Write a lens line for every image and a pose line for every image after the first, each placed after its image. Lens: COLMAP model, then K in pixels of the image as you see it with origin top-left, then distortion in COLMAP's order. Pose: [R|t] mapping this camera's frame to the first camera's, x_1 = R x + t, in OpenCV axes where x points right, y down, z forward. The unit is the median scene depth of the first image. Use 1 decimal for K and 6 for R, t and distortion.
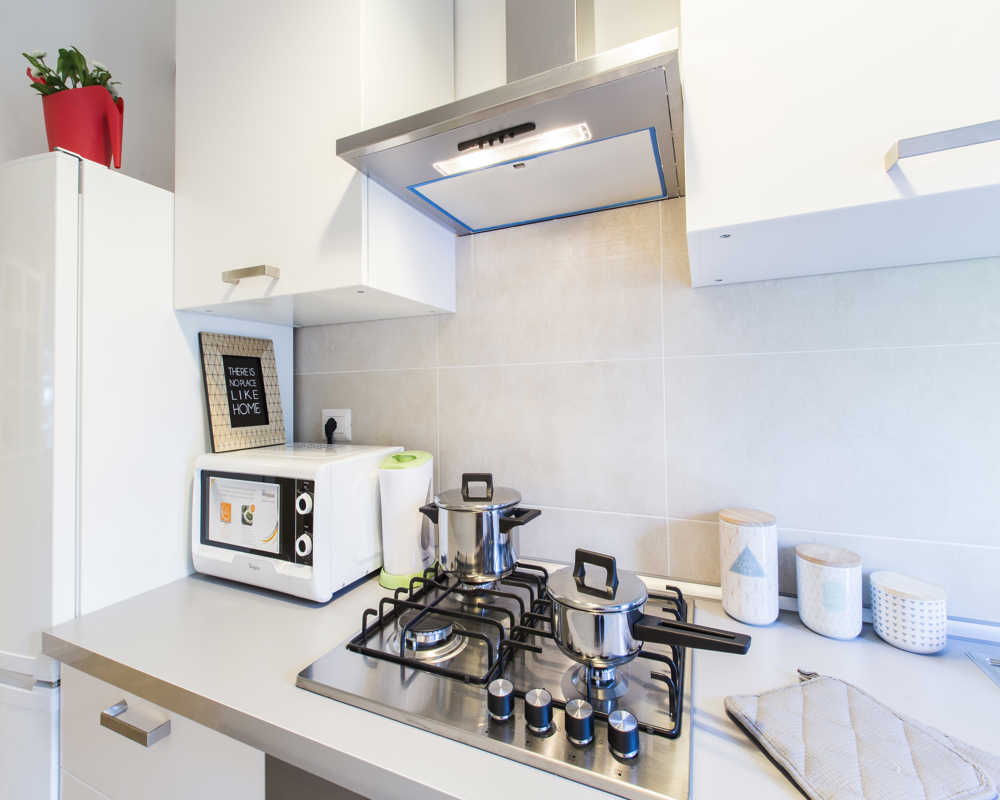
lens RADIAL K [[441.4, 0, 499.8], [0, 441.4, 379.7], [0, 0, 1]] dist [0.005301, -0.000673]
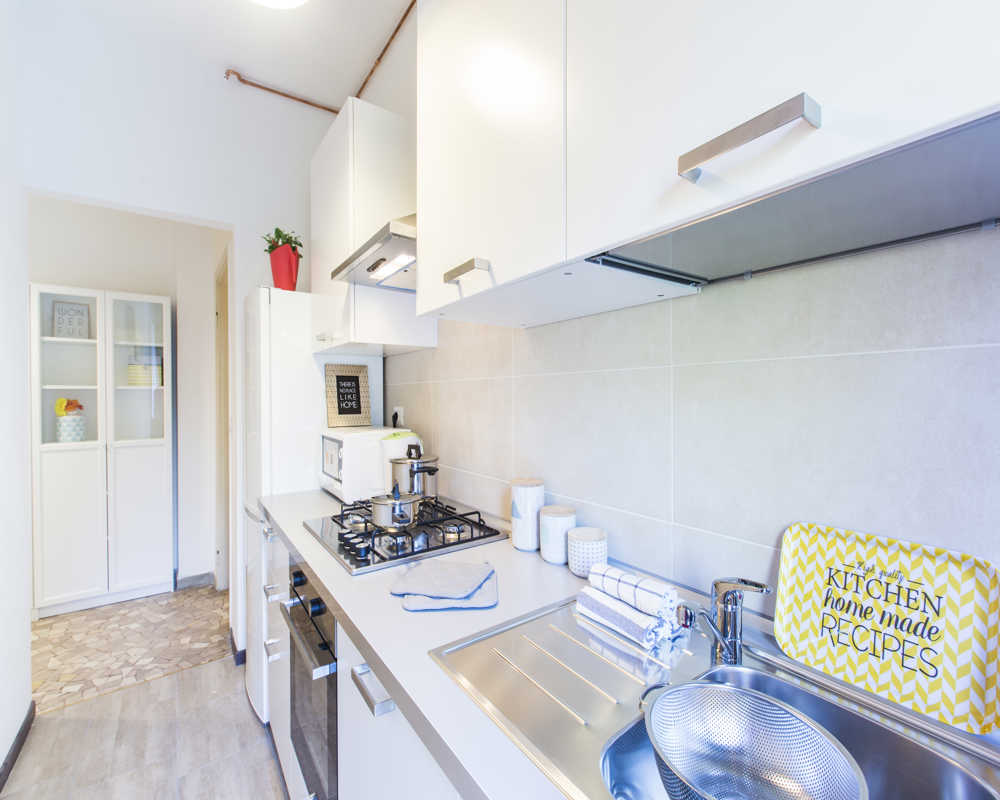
lens RADIAL K [[441.4, 0, 503.1], [0, 441.4, 399.9], [0, 0, 1]] dist [0.005301, -0.000673]
pose [[0.861631, 0.014298, -0.507334, 0.886920], [0.007585, 0.999129, 0.041039, -0.023795], [0.507478, -0.039209, 0.860772, -0.233824]]
